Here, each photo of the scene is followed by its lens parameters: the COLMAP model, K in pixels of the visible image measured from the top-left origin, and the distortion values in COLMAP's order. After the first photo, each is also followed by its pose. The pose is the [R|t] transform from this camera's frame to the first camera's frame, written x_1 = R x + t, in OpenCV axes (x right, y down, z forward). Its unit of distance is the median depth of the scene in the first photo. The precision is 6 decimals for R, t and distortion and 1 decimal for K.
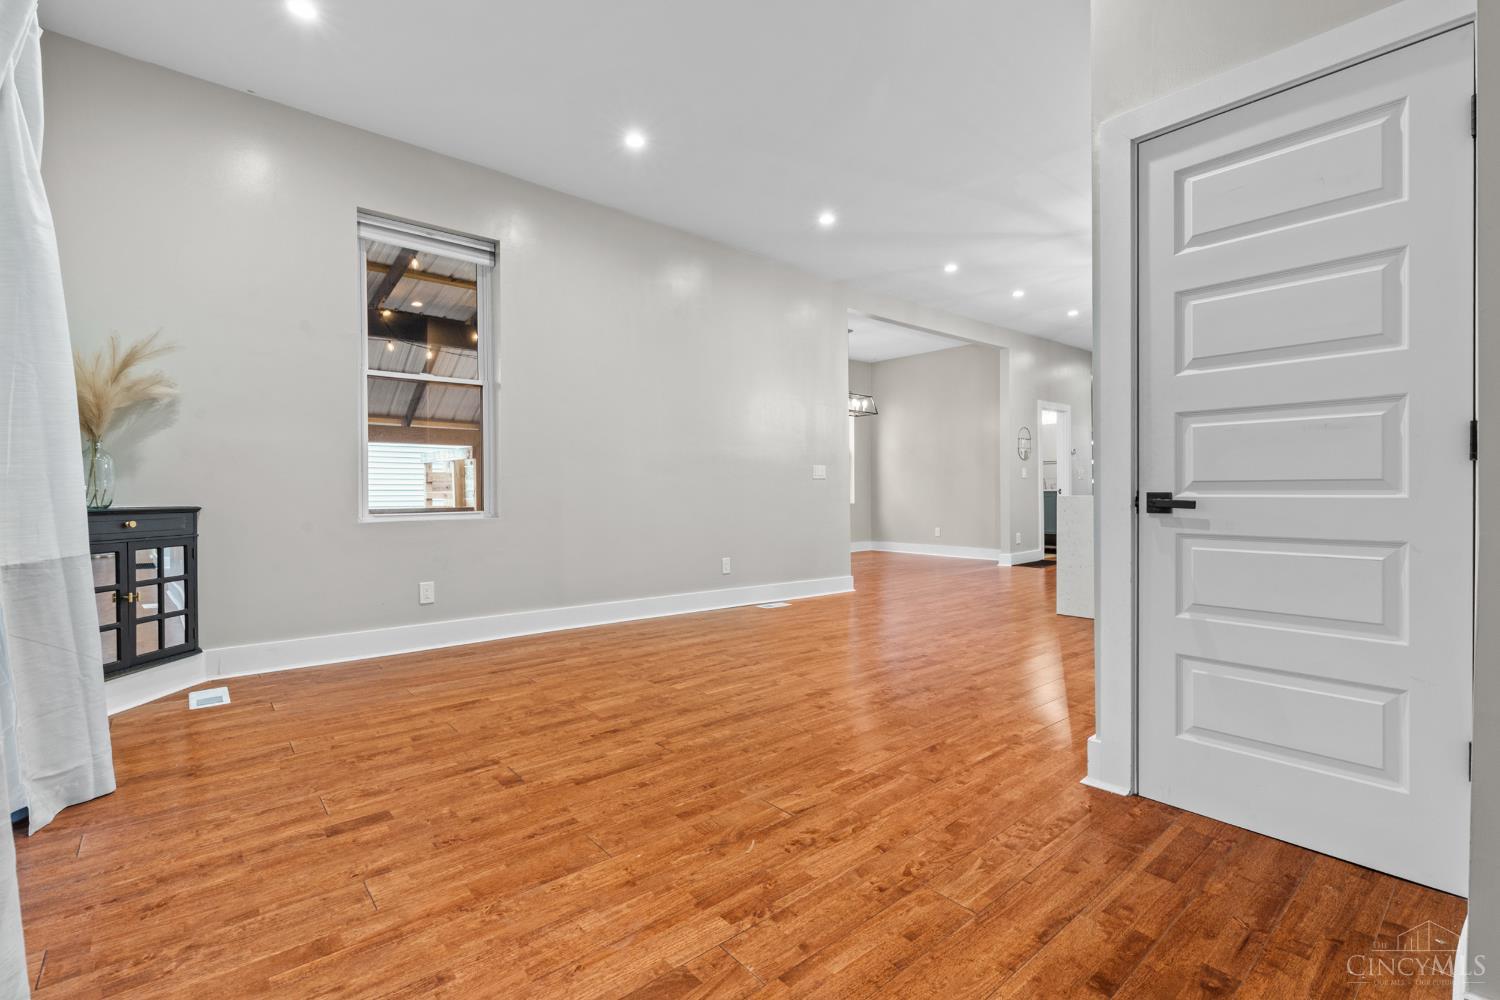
lens RADIAL K [[670.2, 0, 743.8], [0, 670.2, 496.2], [0, 0, 1]] dist [0.000183, 0.000024]
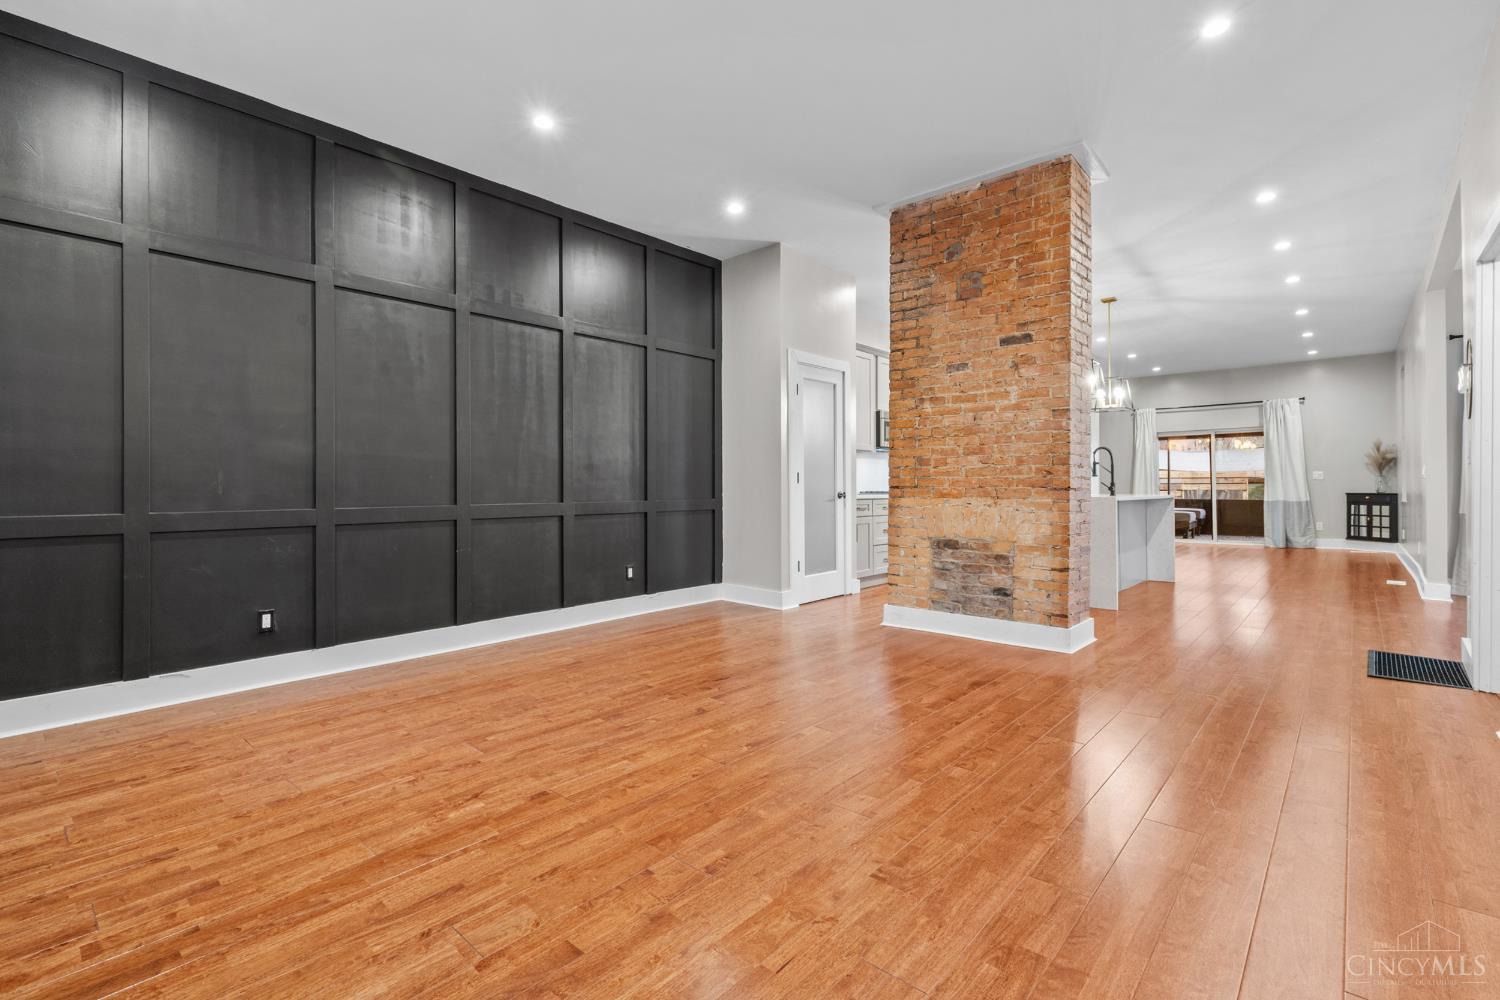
lens RADIAL K [[676.4, 0, 744.4], [0, 676.4, 481.5], [0, 0, 1]] dist [0.003913, -0.000238]
pose [[-0.991103, 0.004875, -0.133007, 2.568292], [0.005687, 0.999967, -0.005730, -0.036784], [0.132975, -0.006436, -0.991098, 3.805192]]
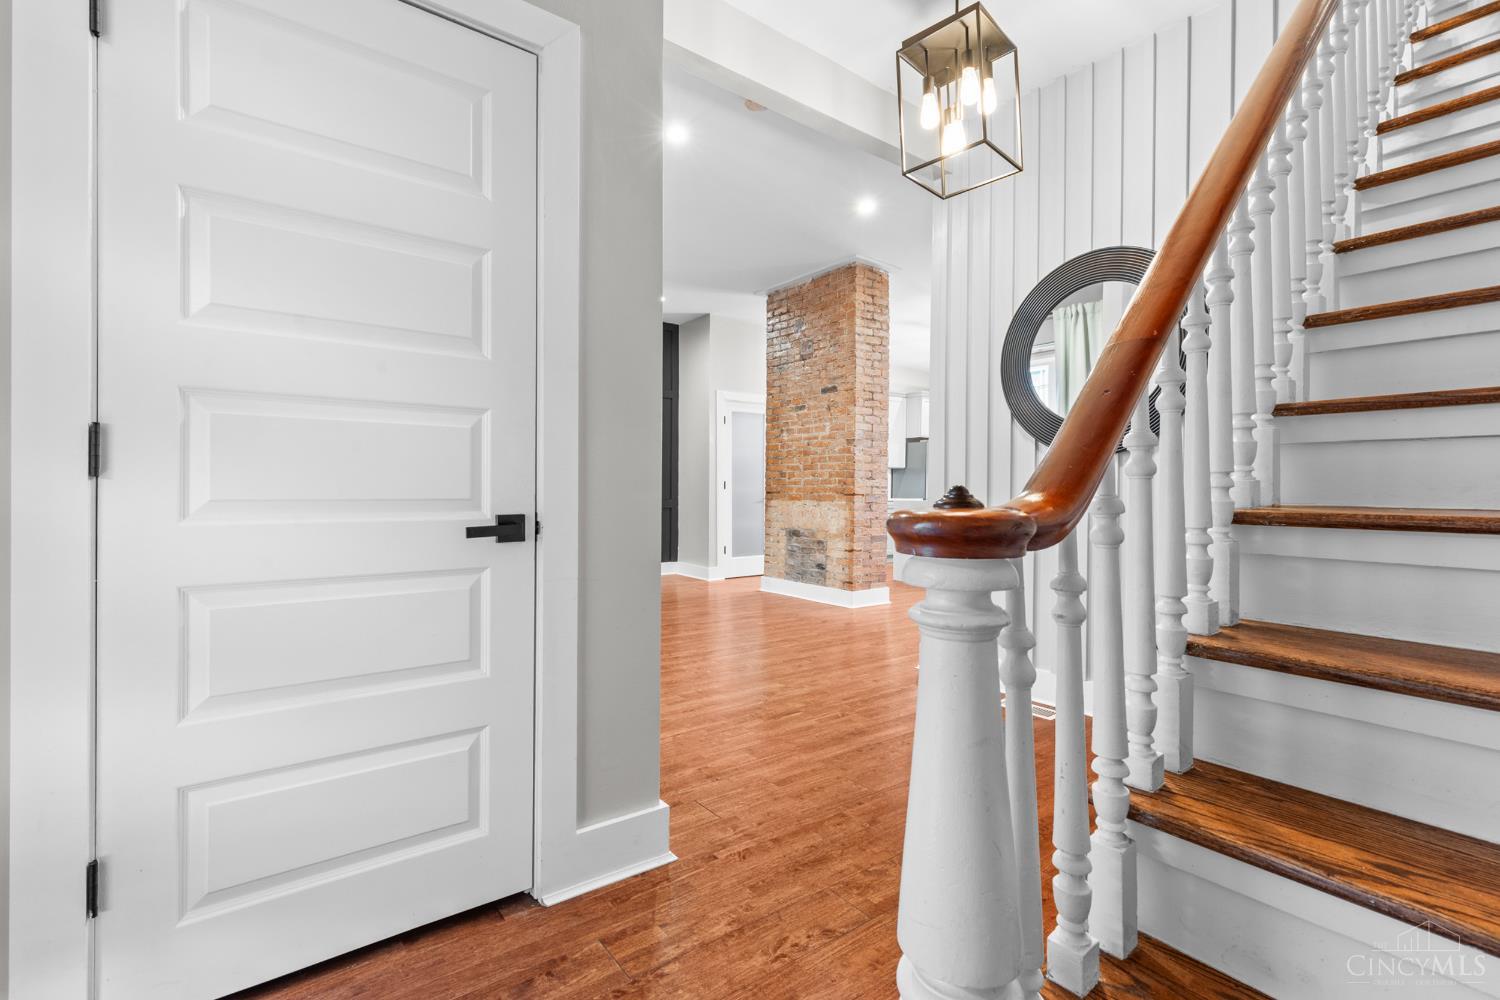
lens RADIAL K [[670.2, 0, 743.8], [0, 670.2, 496.2], [0, 0, 1]] dist [0.000183, 0.000024]
pose [[-0.998143, -0.002511, 0.060858, 1.964666], [-0.001983, 0.999960, 0.008739, -0.037447], [-0.060877, 0.008602, -0.998108, 4.471175]]
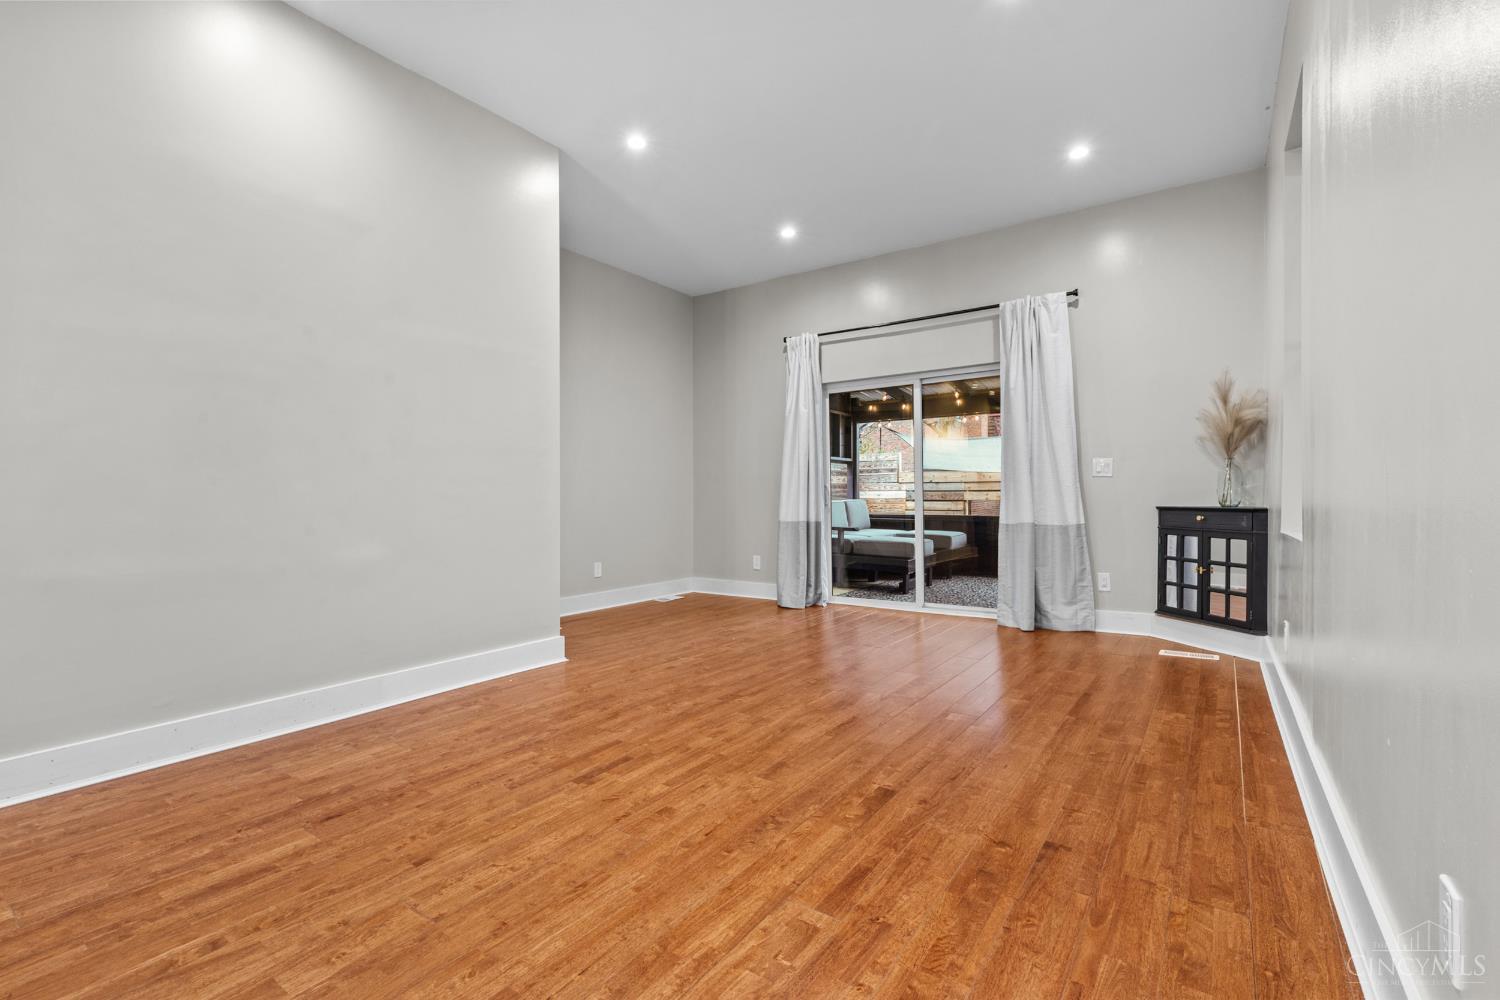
lens RADIAL K [[670.2, 0, 743.8], [0, 670.2, 496.2], [0, 0, 1]] dist [0.000183, 0.000024]
pose [[-0.971937, 0.001013, -0.235240, 0.335100], [0.000794, 0.999999, 0.001028, -0.006428], [0.235241, 0.000813, -0.971937, 2.030423]]
